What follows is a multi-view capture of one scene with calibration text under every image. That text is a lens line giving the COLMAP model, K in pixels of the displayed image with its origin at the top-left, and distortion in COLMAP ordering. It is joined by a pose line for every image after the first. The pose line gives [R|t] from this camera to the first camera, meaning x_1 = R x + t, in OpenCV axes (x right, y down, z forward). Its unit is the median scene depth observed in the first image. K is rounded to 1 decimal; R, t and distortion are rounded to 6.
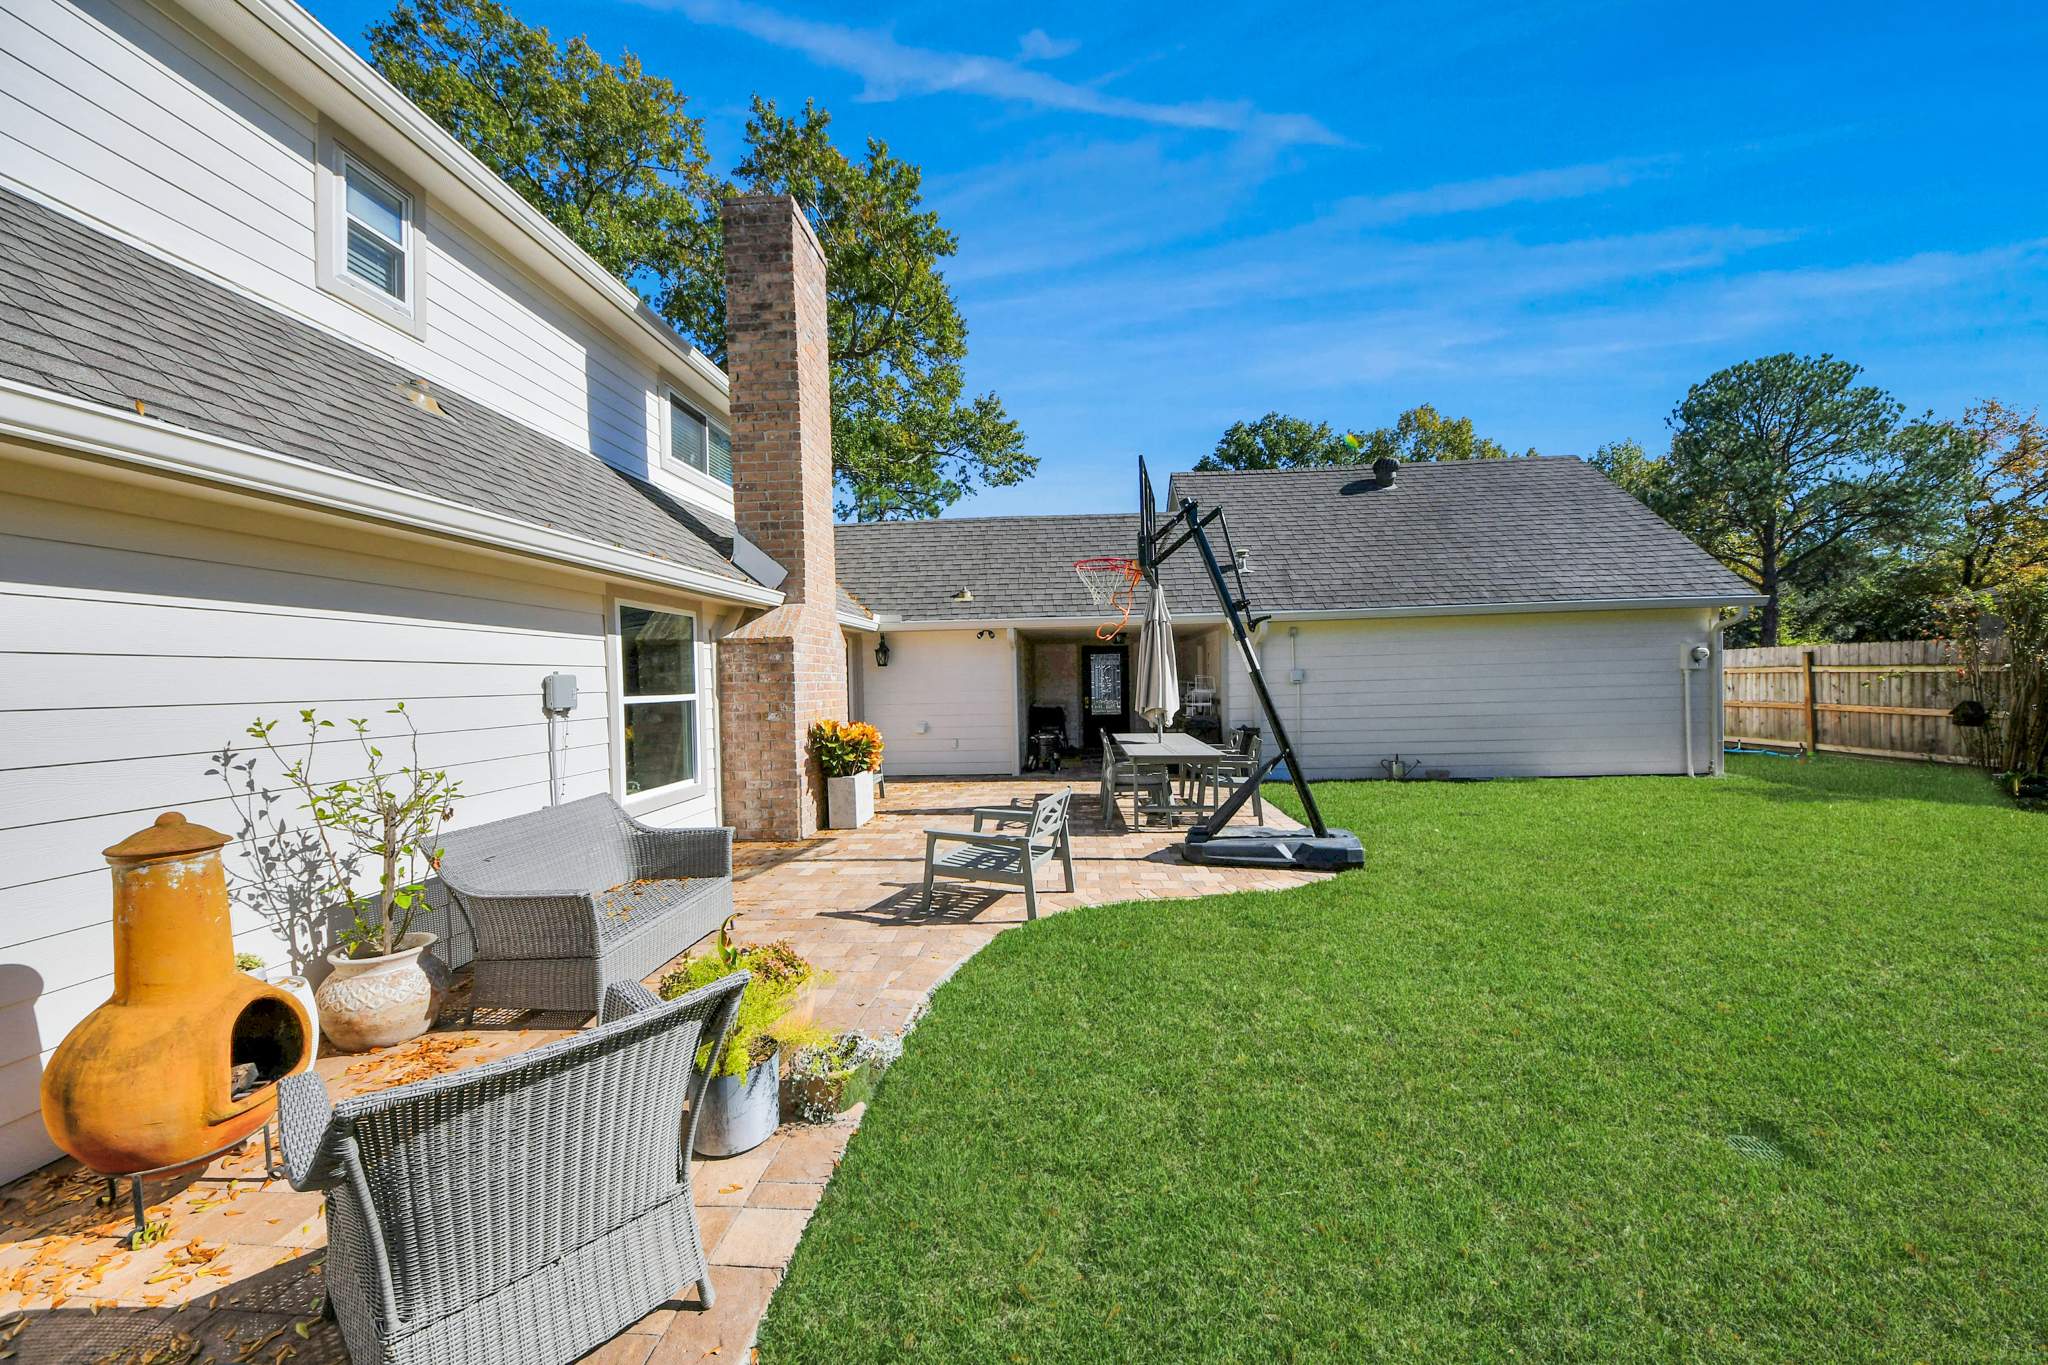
lens RADIAL K [[723.3, 0, 1036.2], [0, 723.3, 693.5], [0, 0, 1]] dist [0.020872, -0.016809]
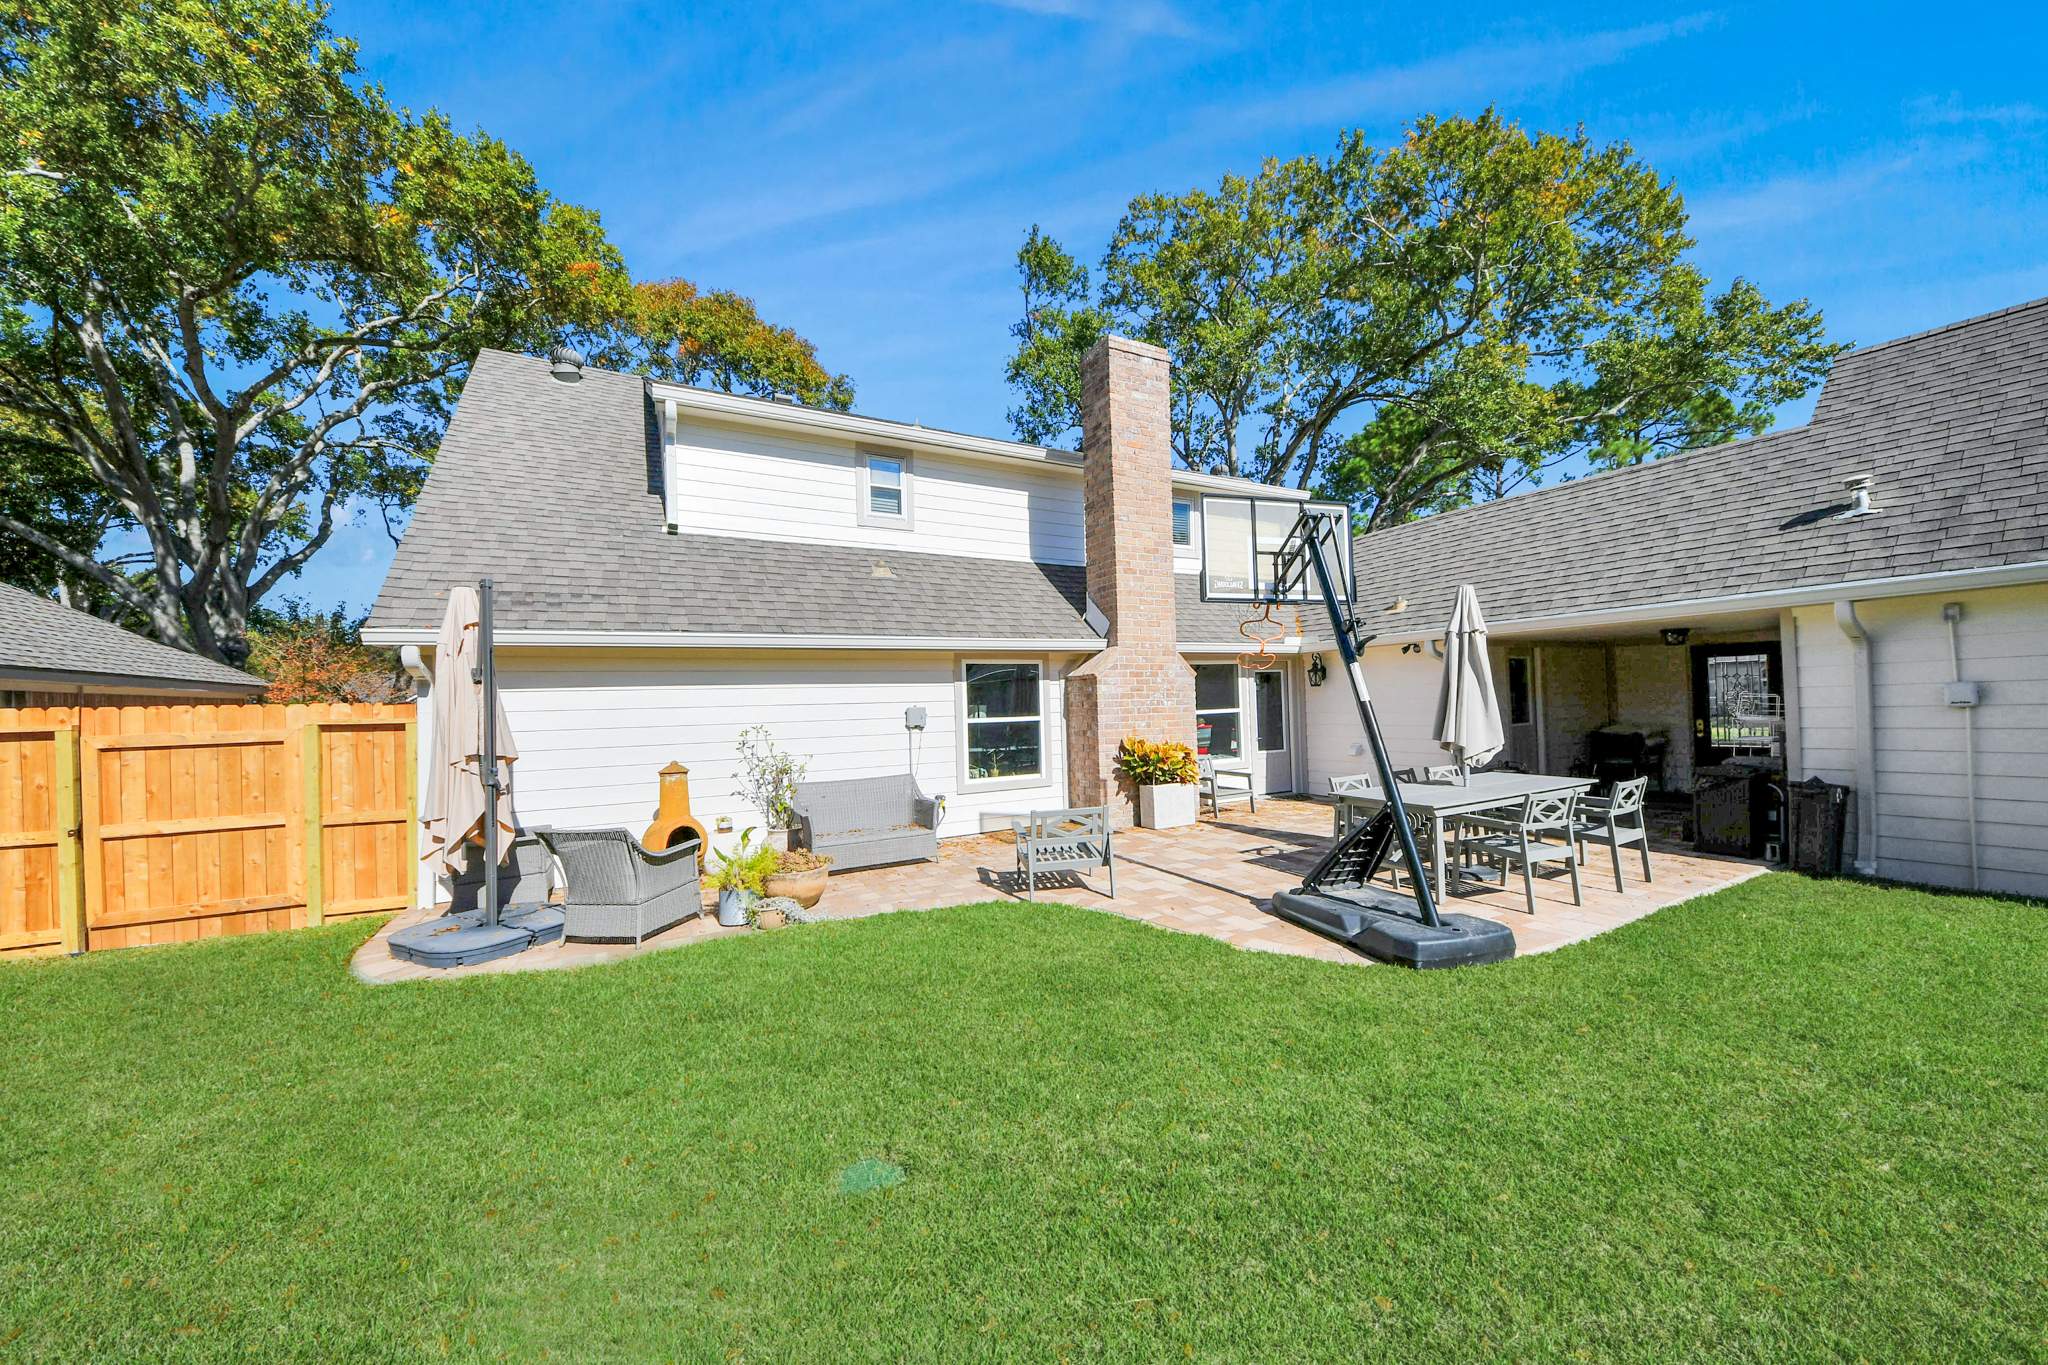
lens RADIAL K [[723.3, 0, 1036.2], [0, 723.3, 693.5], [0, 0, 1]] dist [0.020872, -0.016809]
pose [[0.515824, -0.006107, -0.856673, 0.775258], [-0.000012, 0.999975, -0.007135, -0.034667], [0.856695, 0.003690, 0.515810, 0.239145]]
